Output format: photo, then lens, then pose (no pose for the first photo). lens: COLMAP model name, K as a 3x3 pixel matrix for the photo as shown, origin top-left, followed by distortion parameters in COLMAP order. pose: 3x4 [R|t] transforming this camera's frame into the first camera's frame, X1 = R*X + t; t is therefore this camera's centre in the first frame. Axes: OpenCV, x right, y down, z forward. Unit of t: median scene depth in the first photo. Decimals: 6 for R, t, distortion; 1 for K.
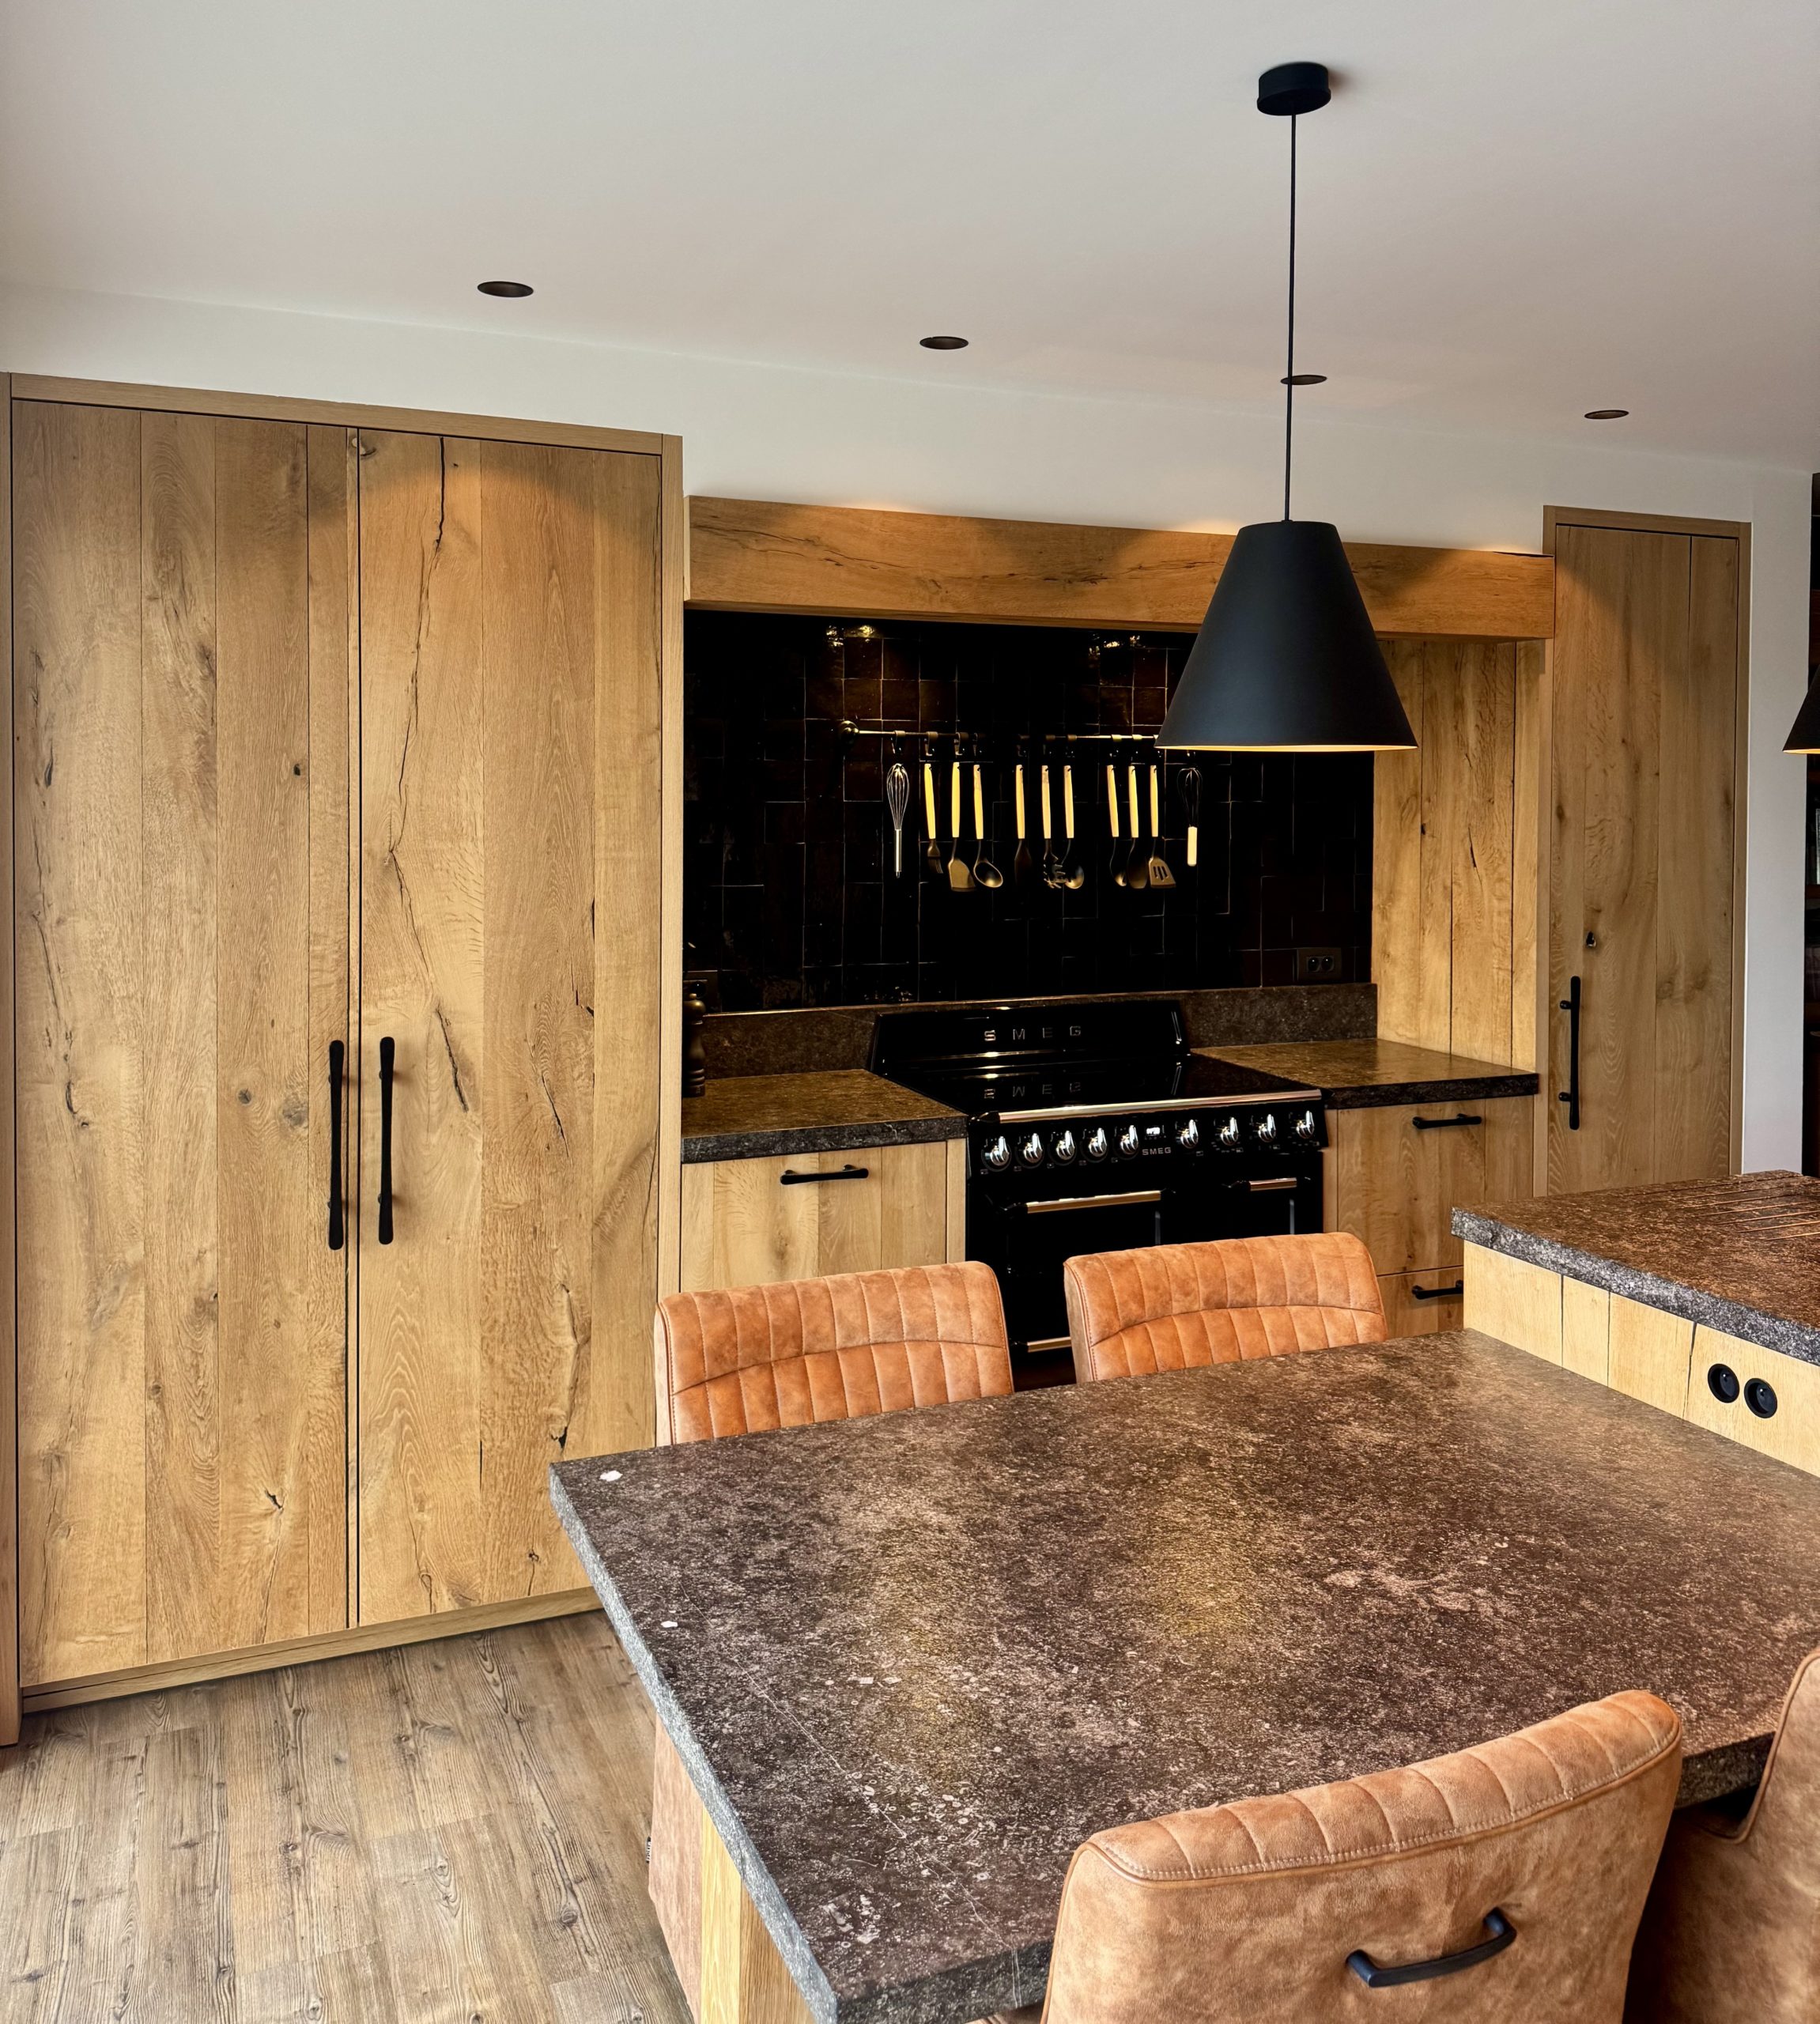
lens RADIAL K [[1659.6, 0, 905.8], [0, 1659.6, 795.4], [0, 0, 1]] dist [0.073509, -0.001283]
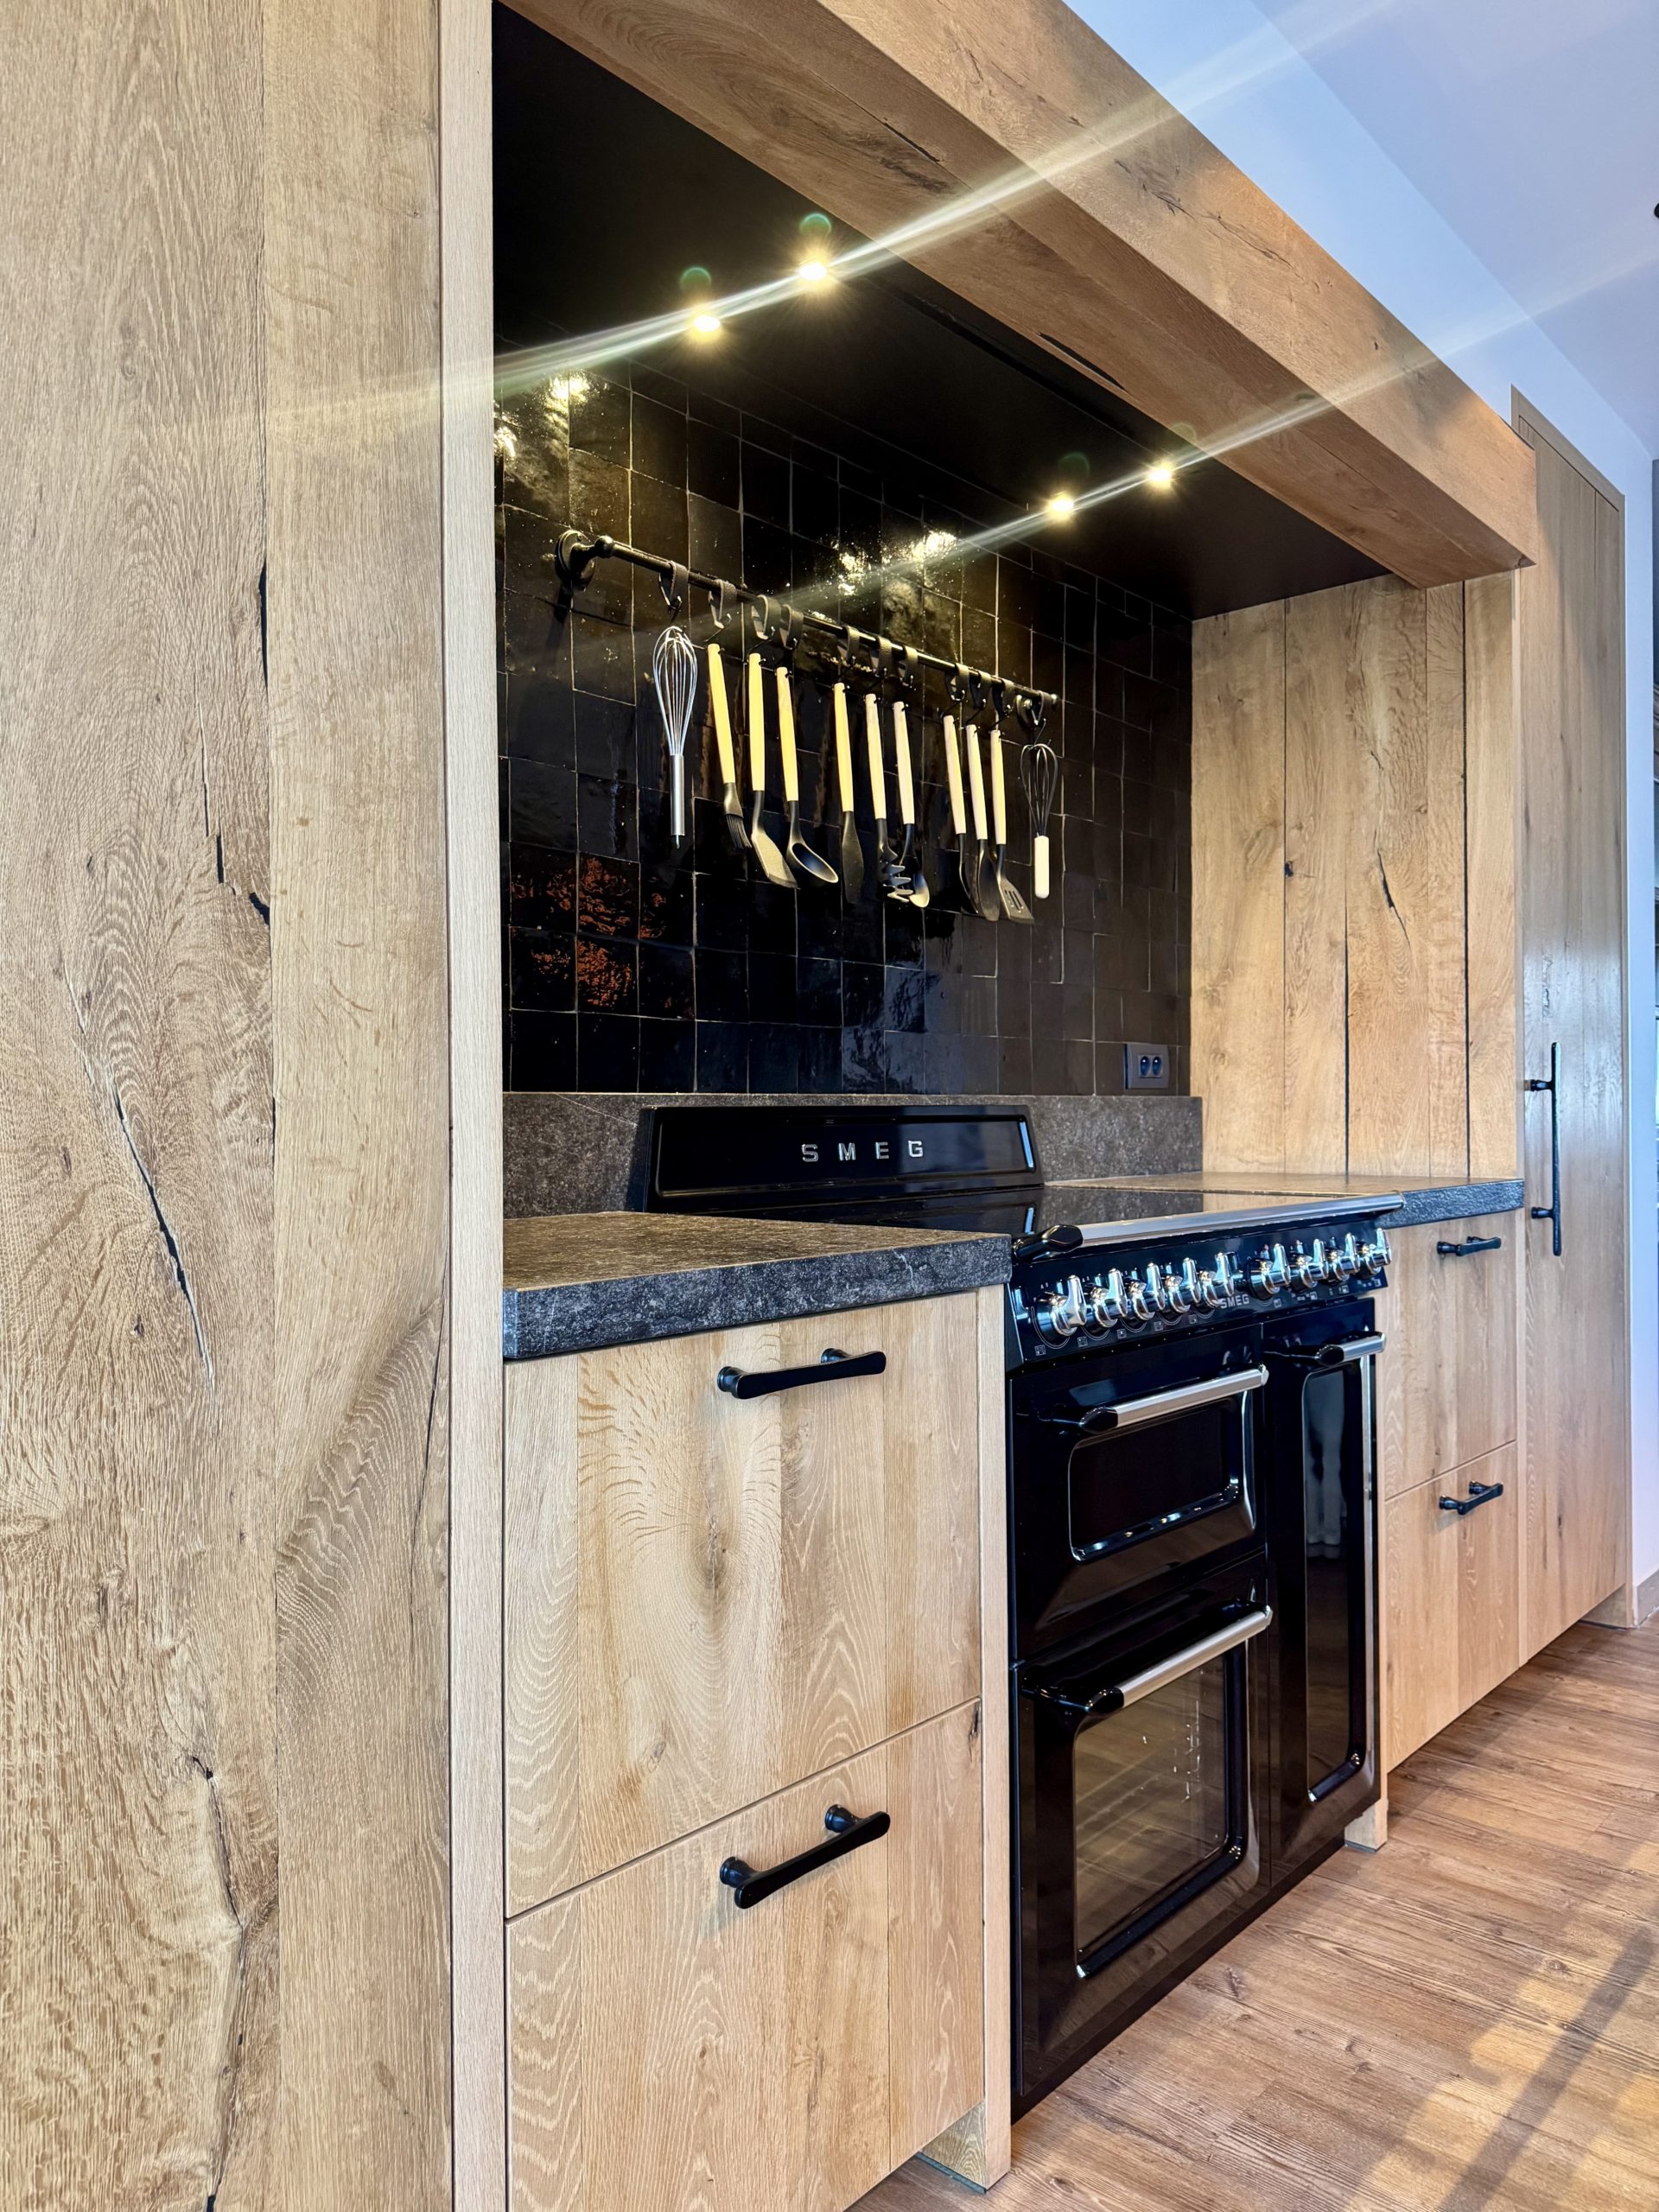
lens RADIAL K [[1487.5, 0, 745.9], [0, 1487.5, 1113.3], [0, 0, 1]] dist [0.009122, -0.006224]
pose [[0.921708, -0.013784, 0.387639, -0.203297], [0.017596, 0.999825, -0.006286, 0.163634], [-0.387485, 0.012615, 0.921790, 0.656554]]
